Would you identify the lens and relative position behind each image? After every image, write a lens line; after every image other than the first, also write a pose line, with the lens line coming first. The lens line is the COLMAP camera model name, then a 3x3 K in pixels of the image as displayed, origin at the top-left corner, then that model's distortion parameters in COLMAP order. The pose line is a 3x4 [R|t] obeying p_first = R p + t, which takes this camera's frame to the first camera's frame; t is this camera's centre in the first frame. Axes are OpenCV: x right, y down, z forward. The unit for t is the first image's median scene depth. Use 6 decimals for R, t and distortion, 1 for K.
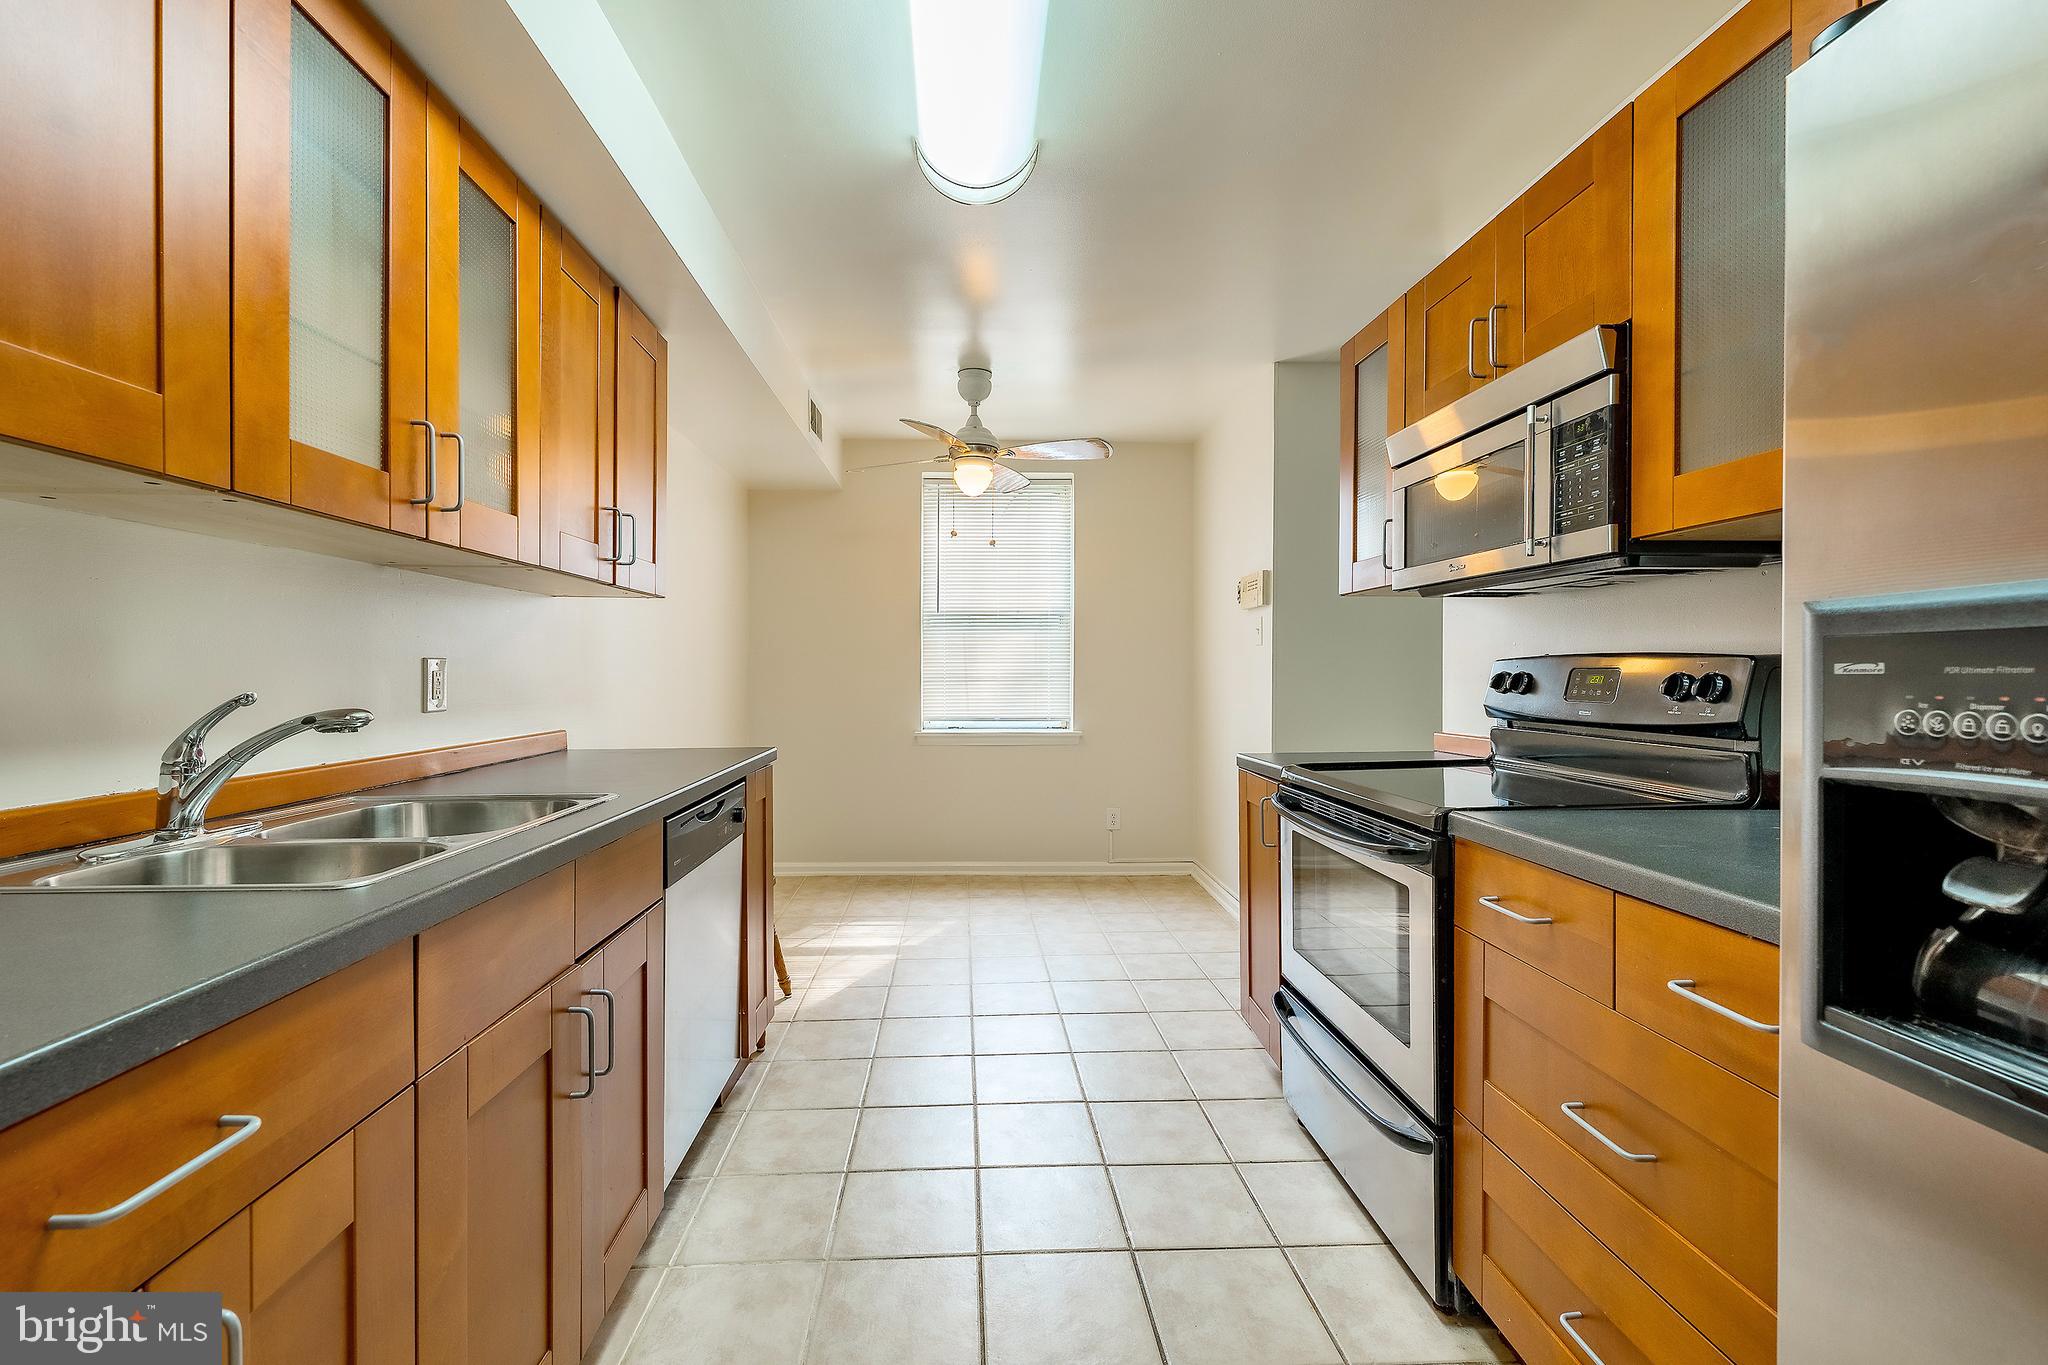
lens RADIAL K [[847.1, 0, 1008.6], [0, 847.1, 679.4], [0, 0, 1]] dist [-0.001631, -0.000200]
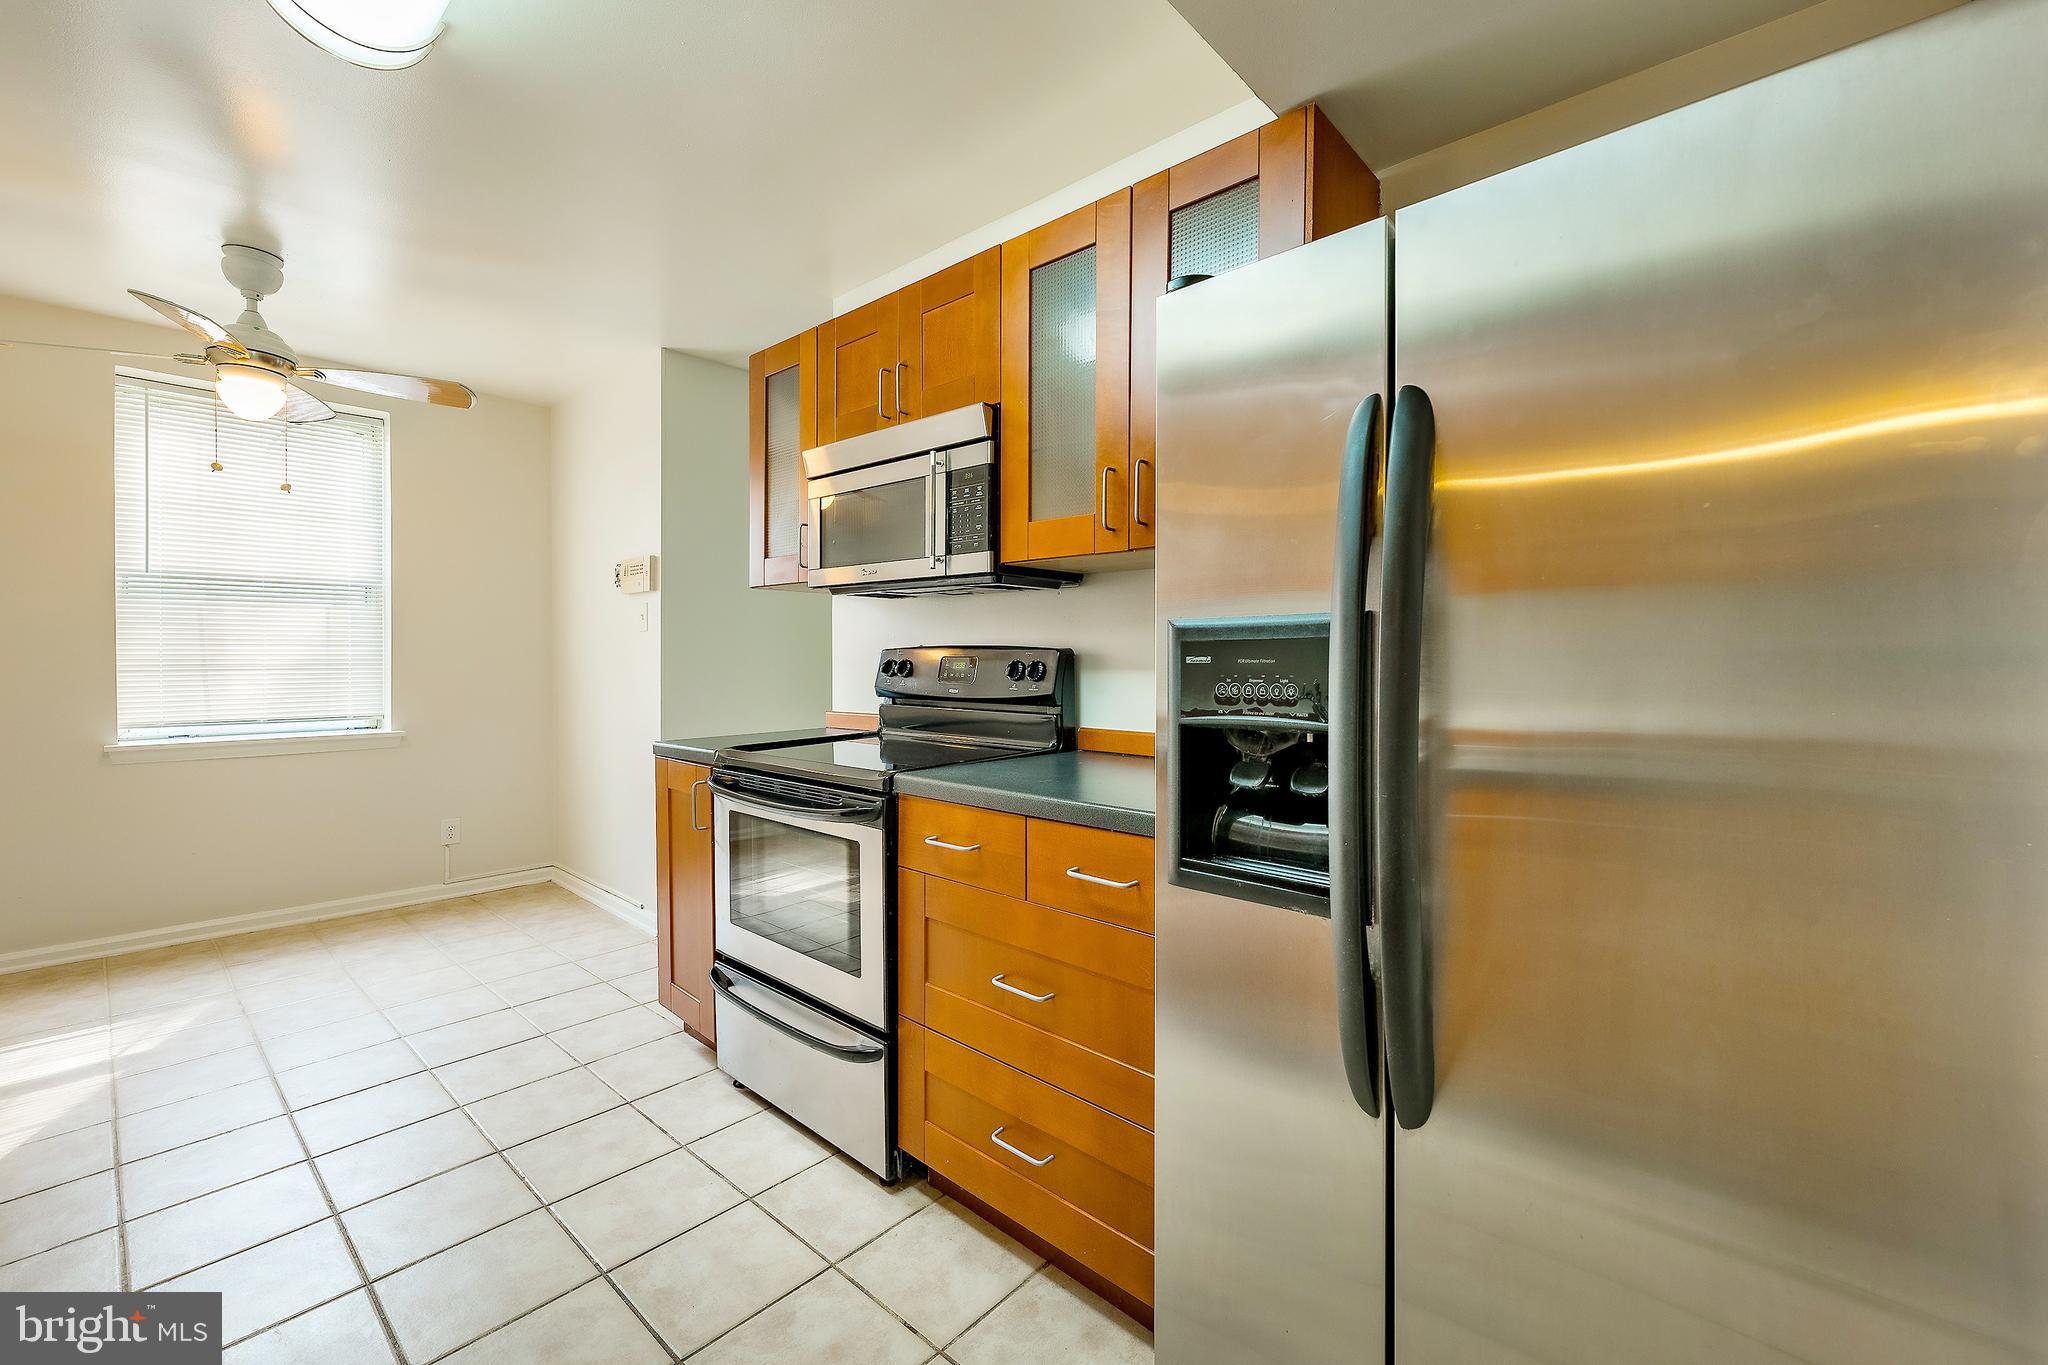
lens RADIAL K [[831.6, 0, 1024.7], [0, 831.6, 671.0], [0, 0, 1]] dist [-0.000535, -0.000210]
pose [[0.704019, -0.009461, 0.710118, -0.137229], [0.004323, 0.999950, 0.009037, -0.002155], [-0.710168, -0.003292, 0.704025, 0.014365]]
